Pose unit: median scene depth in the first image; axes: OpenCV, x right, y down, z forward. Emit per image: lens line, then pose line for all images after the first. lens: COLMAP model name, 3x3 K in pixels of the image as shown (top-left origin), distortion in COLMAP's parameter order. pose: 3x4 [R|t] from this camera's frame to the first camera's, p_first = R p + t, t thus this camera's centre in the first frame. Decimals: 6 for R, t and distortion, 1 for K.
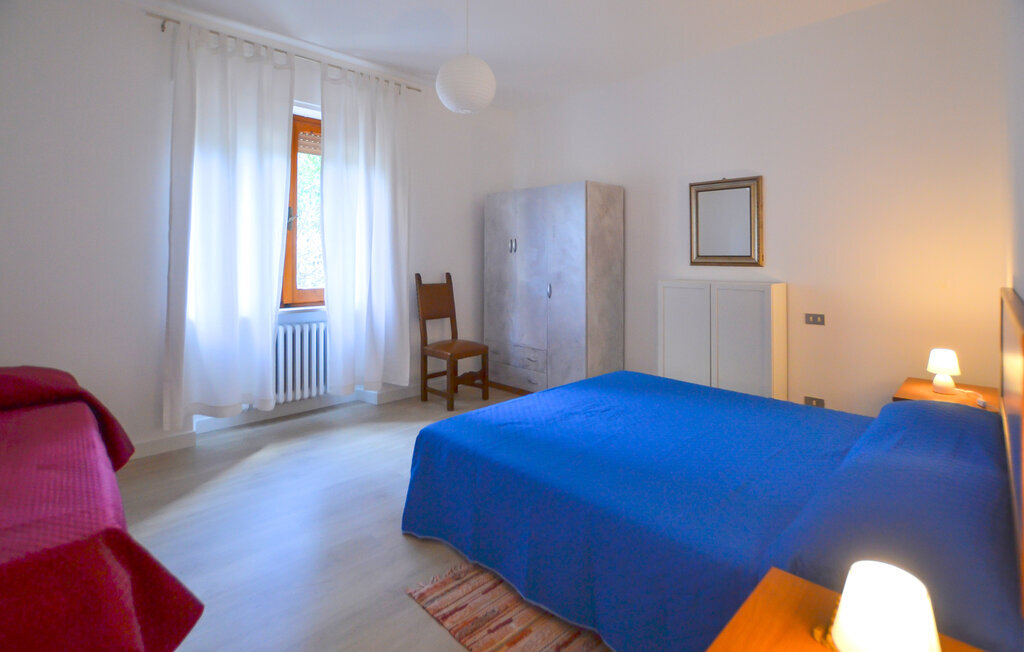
lens RADIAL K [[493.3, 0, 512.5], [0, 493.3, 318.5], [0, 0, 1]] dist [-0.002093, -0.000341]
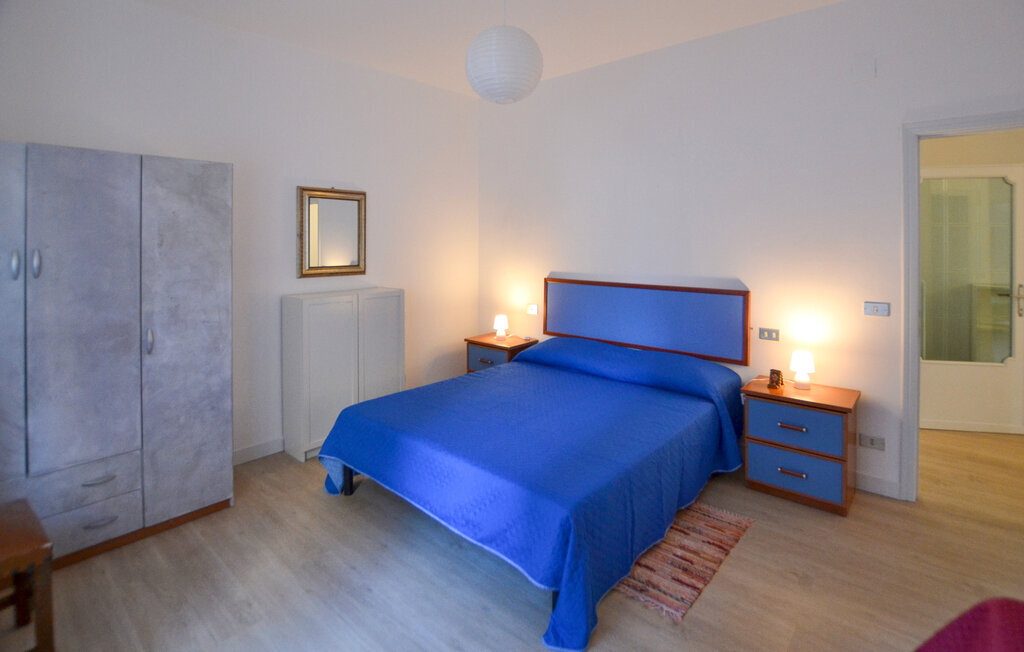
lens RADIAL K [[493.3, 0, 512.5], [0, 493.3, 318.5], [0, 0, 1]] dist [-0.002093, -0.000341]
pose [[-0.098900, -0.162280, 0.981776, -0.624760], [0.108331, 0.978993, 0.172733, -0.163356], [-0.989183, 0.123440, -0.079242, 0.773049]]
